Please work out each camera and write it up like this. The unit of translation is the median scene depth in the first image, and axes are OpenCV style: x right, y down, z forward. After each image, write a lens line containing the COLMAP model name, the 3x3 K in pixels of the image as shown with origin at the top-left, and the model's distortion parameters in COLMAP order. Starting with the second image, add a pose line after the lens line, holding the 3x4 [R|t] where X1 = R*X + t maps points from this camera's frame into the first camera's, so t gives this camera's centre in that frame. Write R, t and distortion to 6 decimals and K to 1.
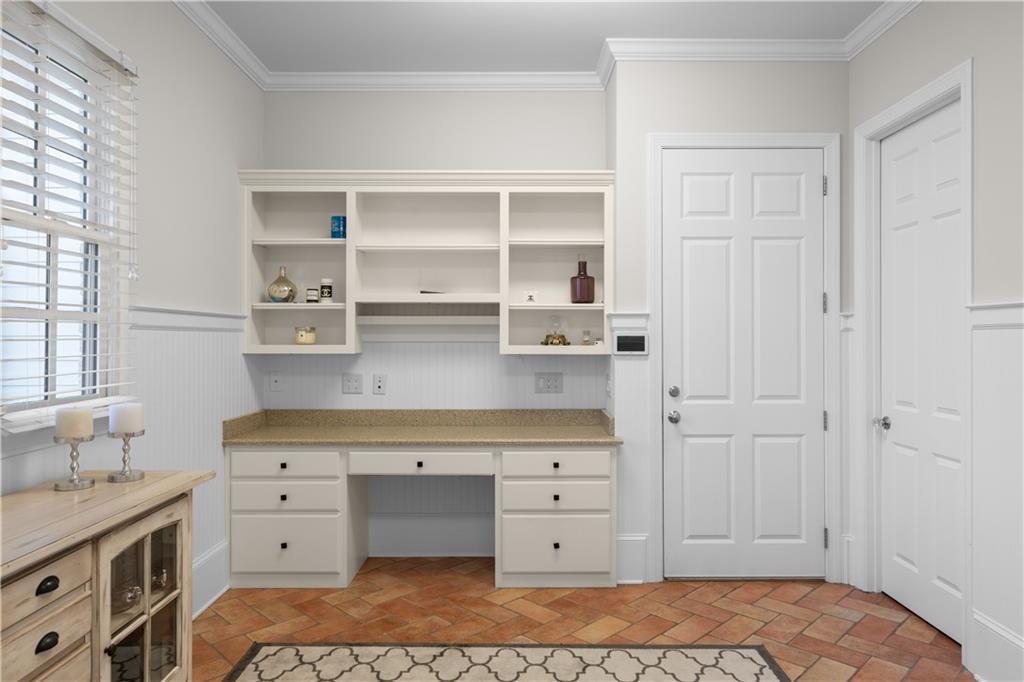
lens RADIAL K [[651.6, 0, 513.6], [0, 651.6, 333.8], [0, 0, 1]] dist [-0.007262, 0.000616]
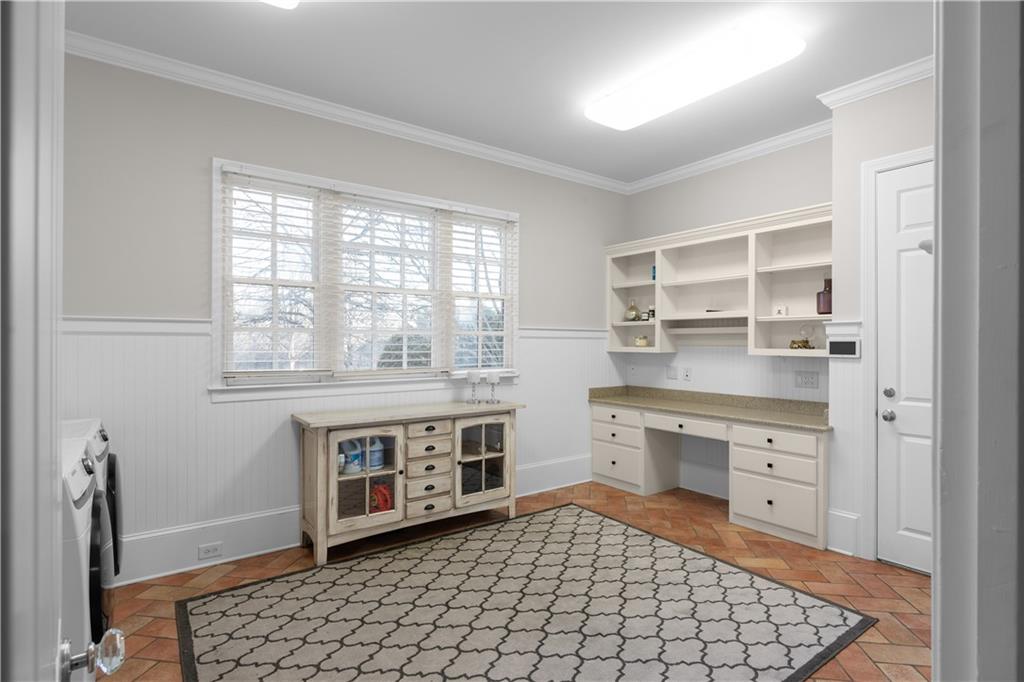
lens RADIAL K [[506.9, 0, 512.0], [0, 506.9, 341.0], [0, 0, 1]] dist [-0.015717, 0.000217]
pose [[0.587811, -0.000835, -0.808998, 0.561472], [0.002899, 0.999995, 0.001074, -0.000170], [0.808993, -0.002977, 0.587810, -0.009054]]
